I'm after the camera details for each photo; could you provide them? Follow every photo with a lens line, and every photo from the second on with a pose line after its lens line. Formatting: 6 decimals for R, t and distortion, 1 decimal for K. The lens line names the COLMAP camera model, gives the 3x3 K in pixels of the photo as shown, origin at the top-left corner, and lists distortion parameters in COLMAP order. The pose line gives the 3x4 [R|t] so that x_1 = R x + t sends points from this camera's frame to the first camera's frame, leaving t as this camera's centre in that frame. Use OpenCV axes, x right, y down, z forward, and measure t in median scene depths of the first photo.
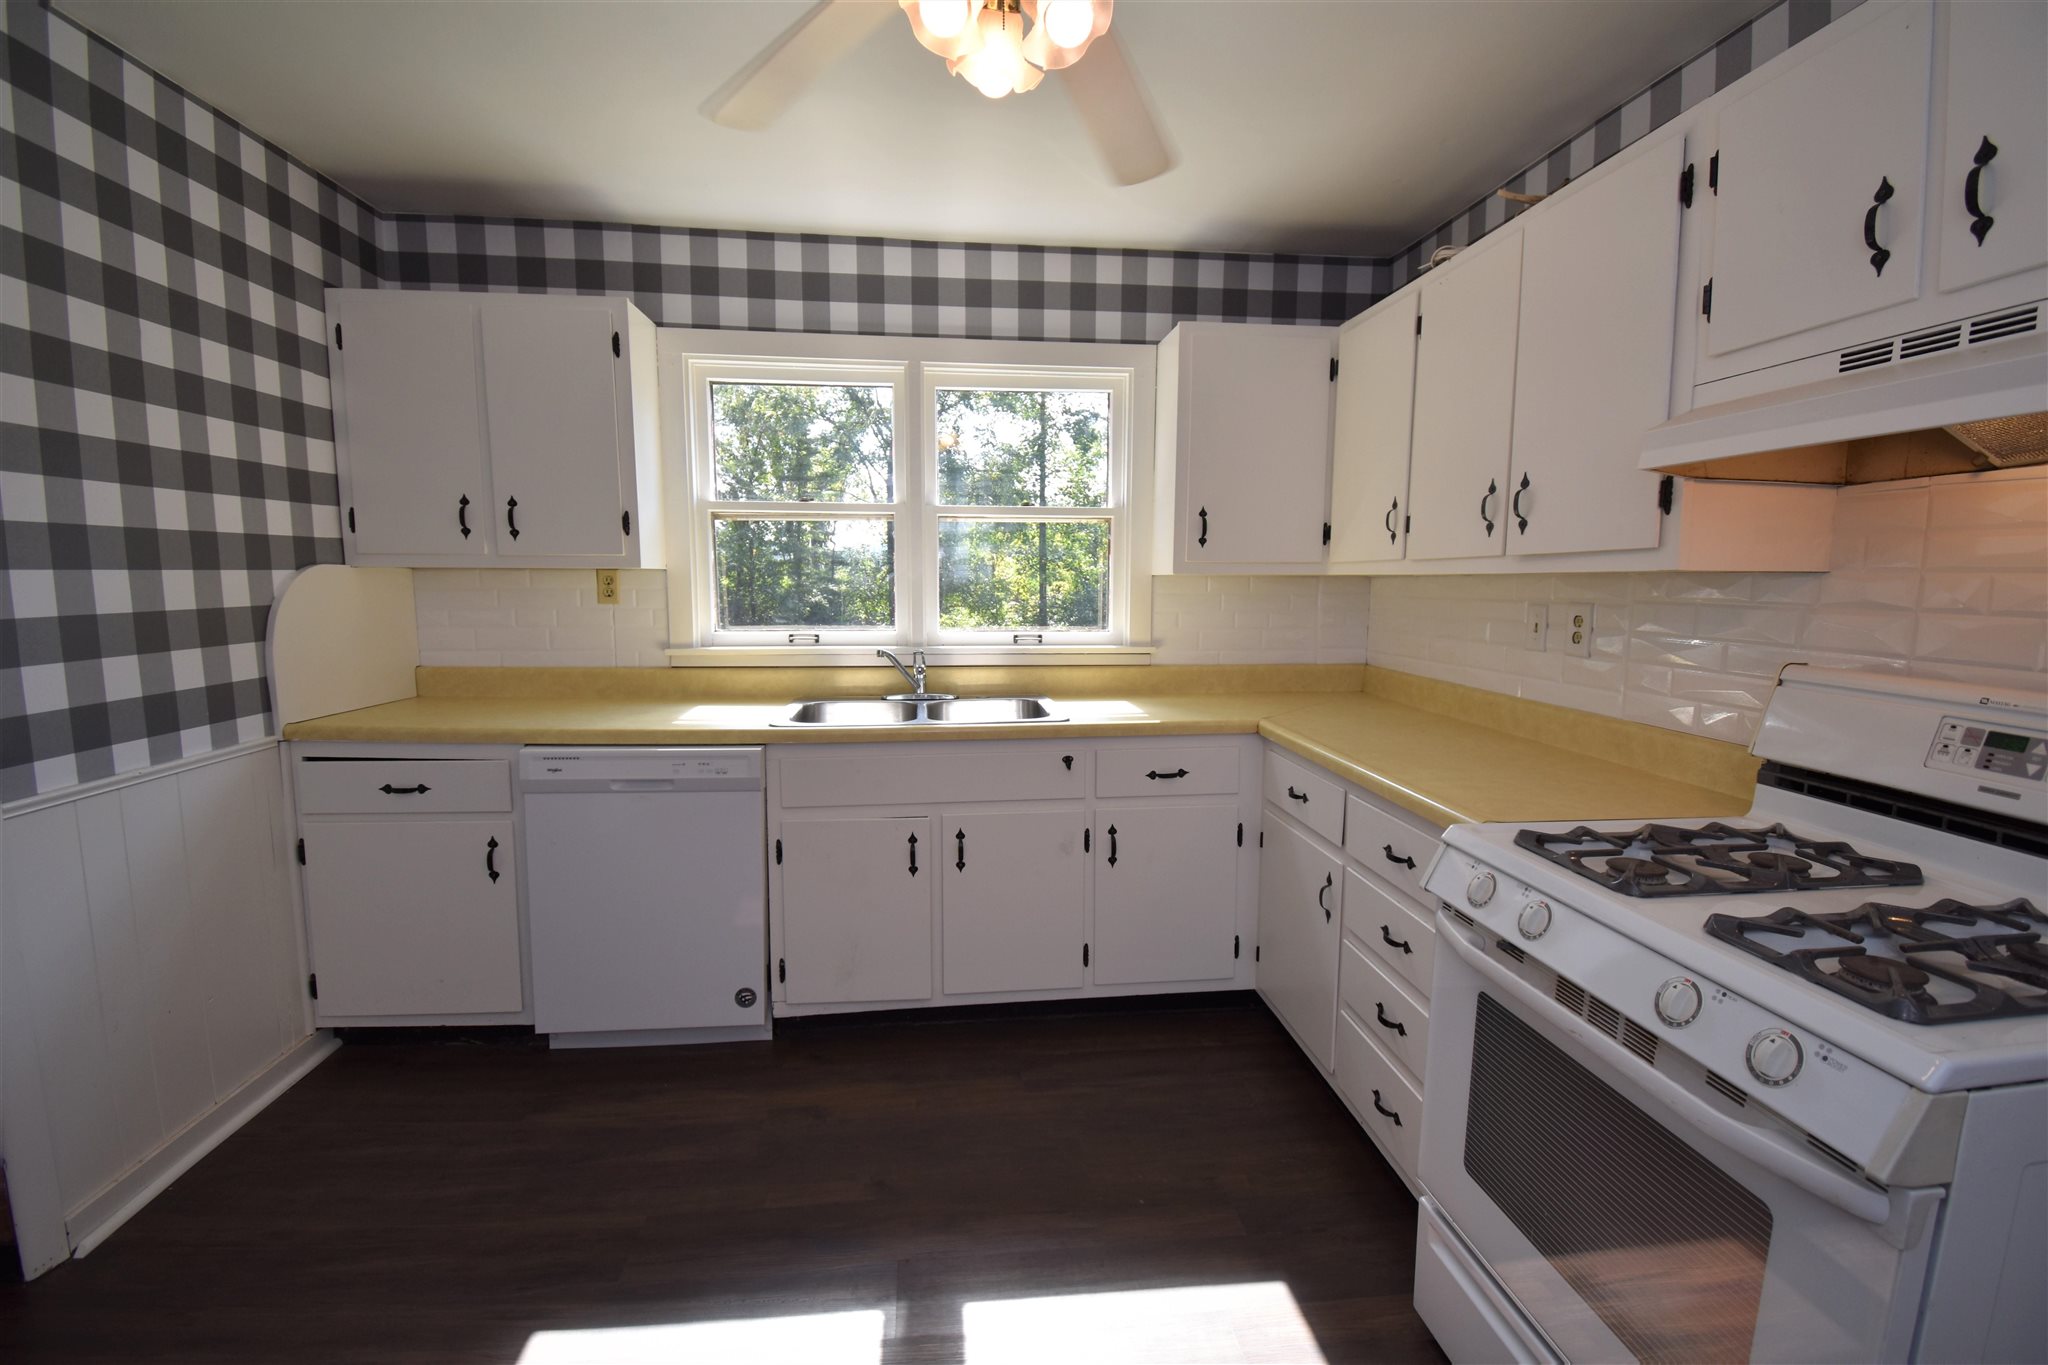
lens RADIAL K [[908.5, 0, 1061.3], [0, 908.5, 680.2], [0, 0, 1]] dist [-0.005085, -0.008221]
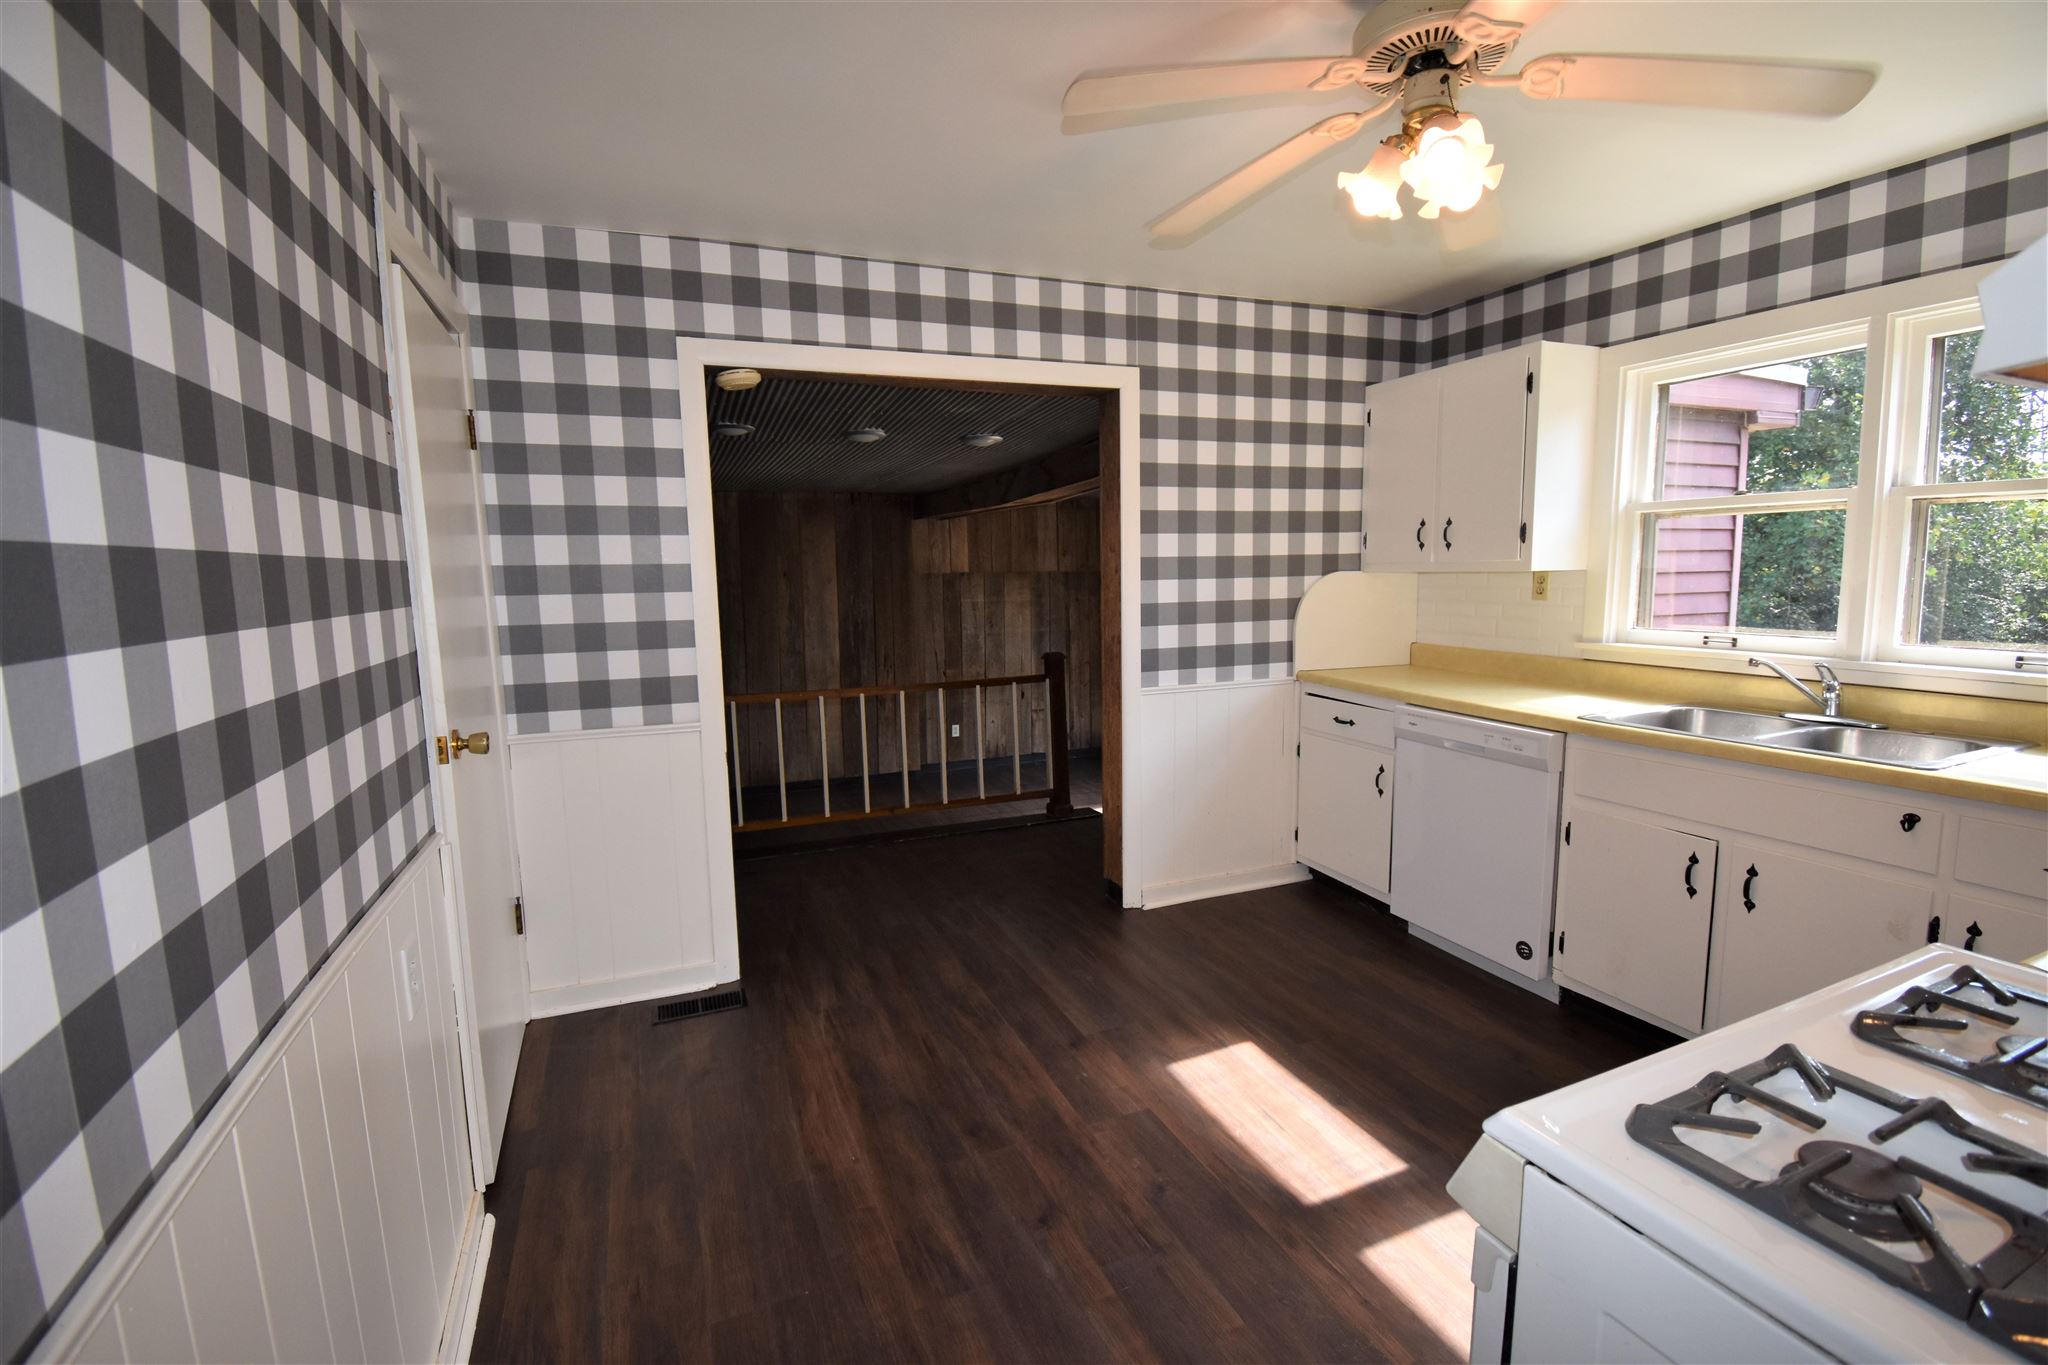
lens RADIAL K [[908.5, 0, 1030.4], [0, 908.5, 680.7], [0, 0, 1]] dist [-0.005085, -0.008221]
pose [[0.274165, 0.107308, -0.955677, 0.534765], [-0.088980, 0.992323, 0.085897, -0.028566], [0.957557, 0.061486, 0.281608, 0.065497]]
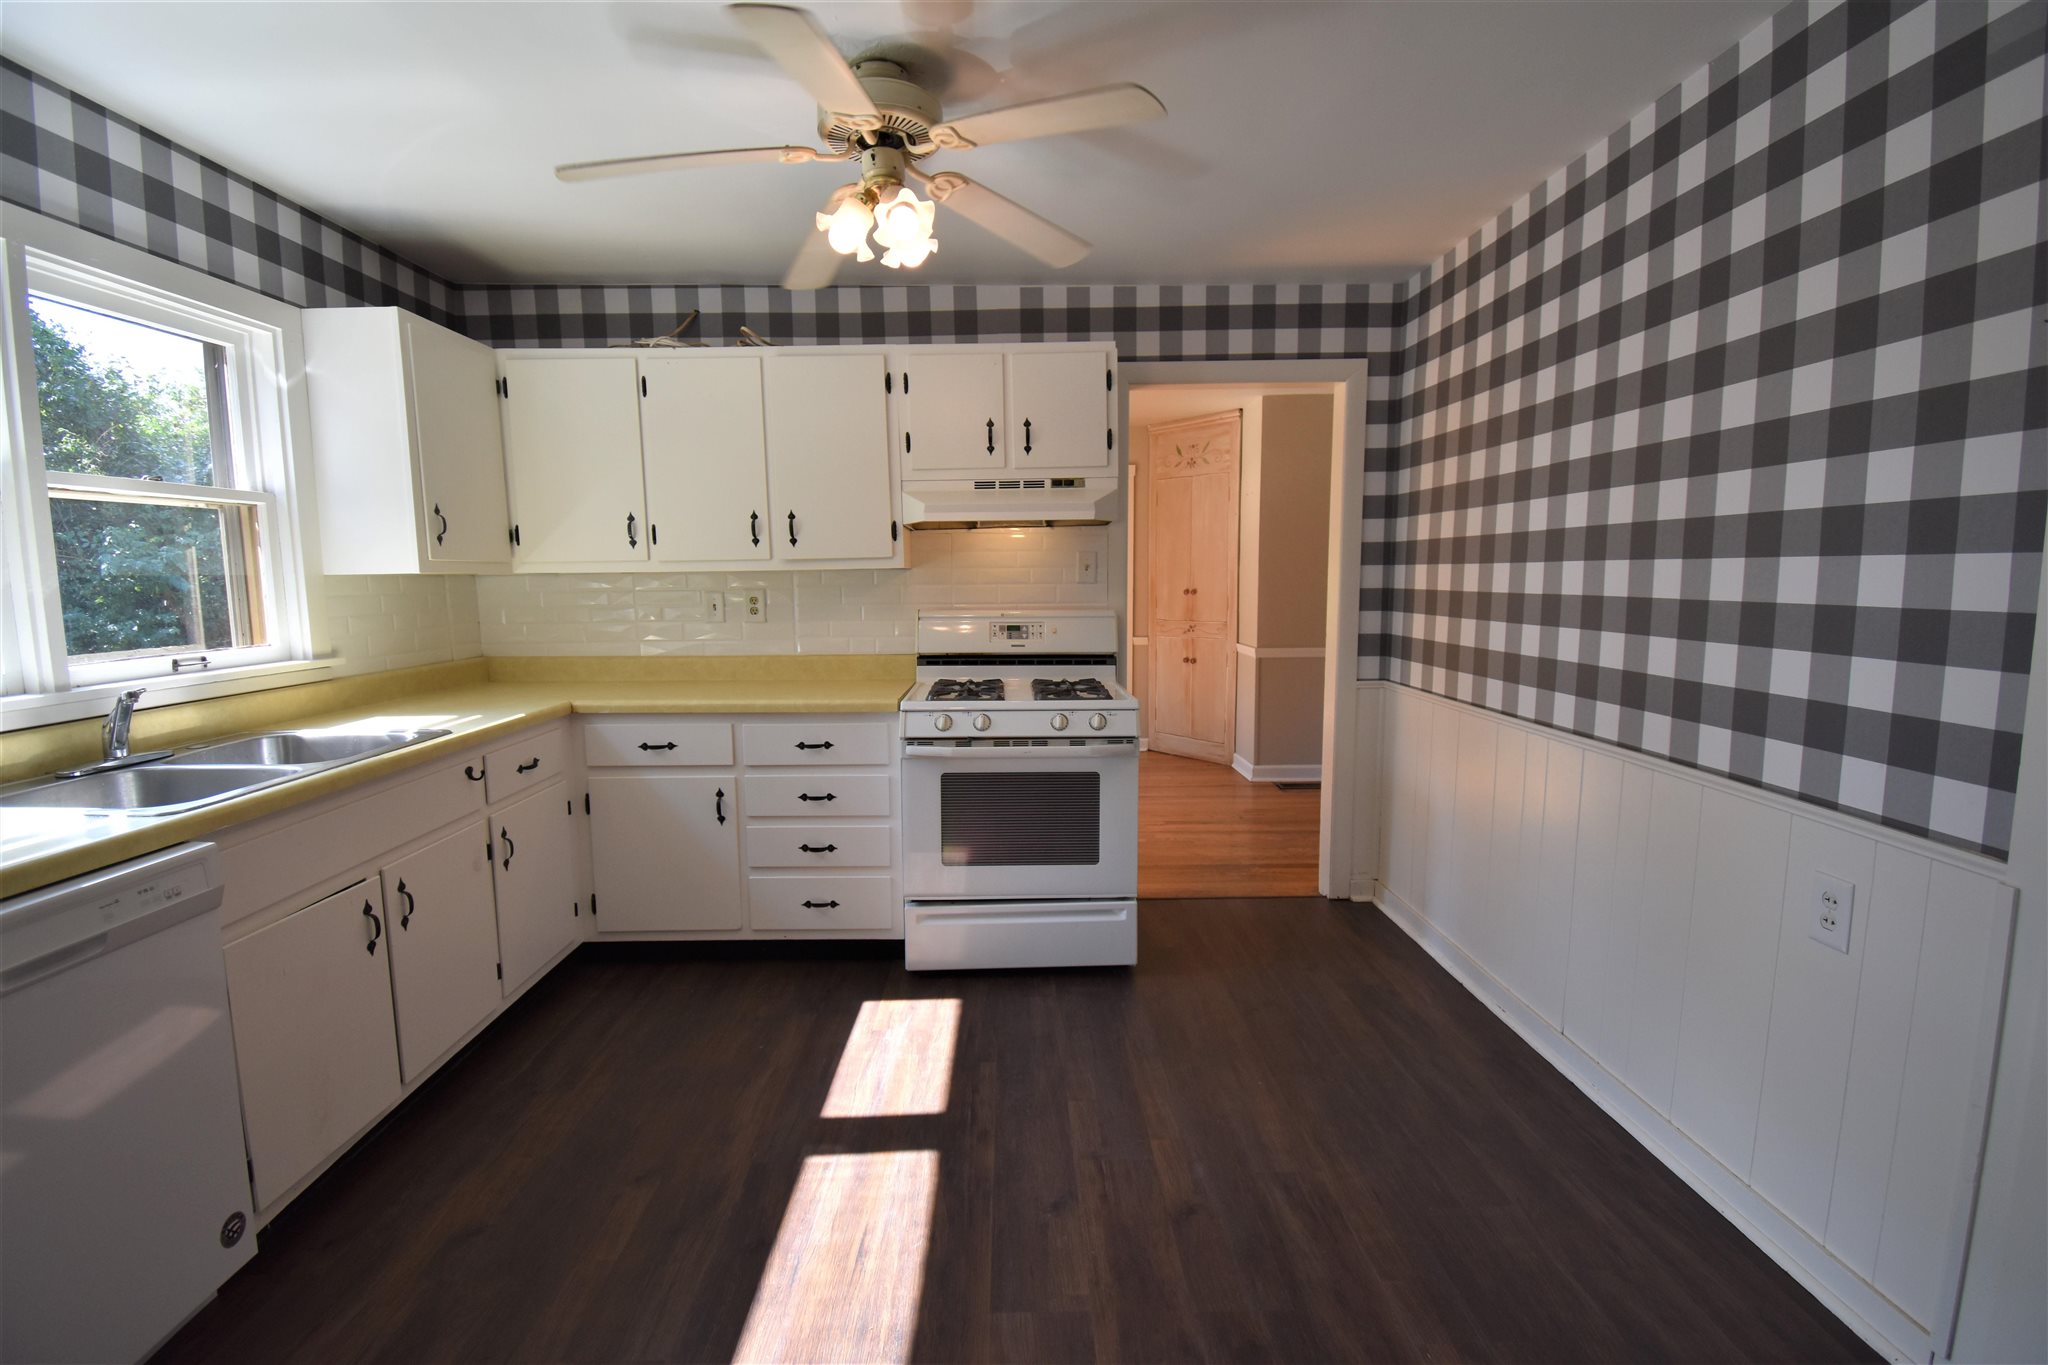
lens RADIAL K [[908.5, 0, 1011.9], [0, 908.5, 672.1], [0, 0, 1]] dist [-0.005085, -0.008221]
pose [[0.111768, -0.112583, 0.987336, -0.873739], [0.122604, 0.987533, 0.098726, -0.037939], [-0.986142, 0.110017, 0.124178, 0.328986]]
